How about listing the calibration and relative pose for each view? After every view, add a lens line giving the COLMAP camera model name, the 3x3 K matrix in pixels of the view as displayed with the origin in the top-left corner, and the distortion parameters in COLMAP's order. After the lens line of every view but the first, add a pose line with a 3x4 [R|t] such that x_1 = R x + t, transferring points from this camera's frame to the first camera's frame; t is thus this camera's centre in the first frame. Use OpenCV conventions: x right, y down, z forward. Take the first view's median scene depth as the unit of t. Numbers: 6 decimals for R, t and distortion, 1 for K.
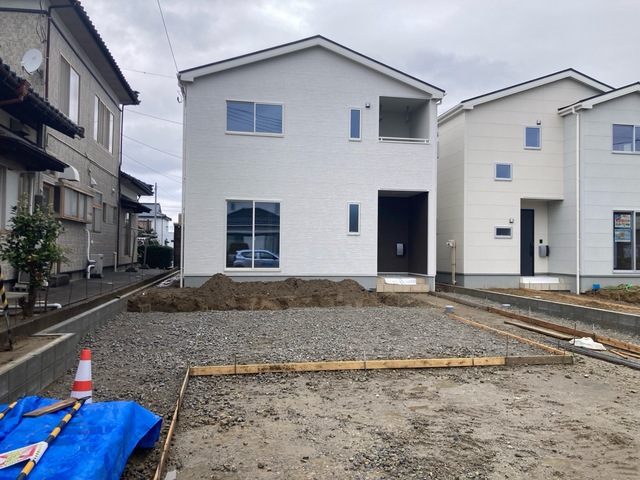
lens RADIAL K [[519.2, 0, 366.5], [0, 519.2, 239.6], [0, 0, 1]] dist [0.044088, -0.036884]
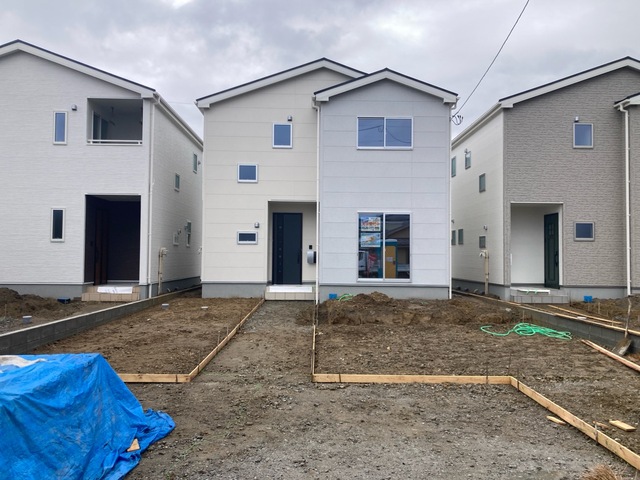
lens RADIAL K [[519.2, 0, 366.5], [0, 519.2, 239.6], [0, 0, 1]] dist [0.044088, -0.036884]
pose [[0.985918, -0.009892, -0.166935, 0.628325], [0.006499, 0.999761, -0.020862, 0.010235], [0.167102, 0.019483, 0.985747, 0.118477]]
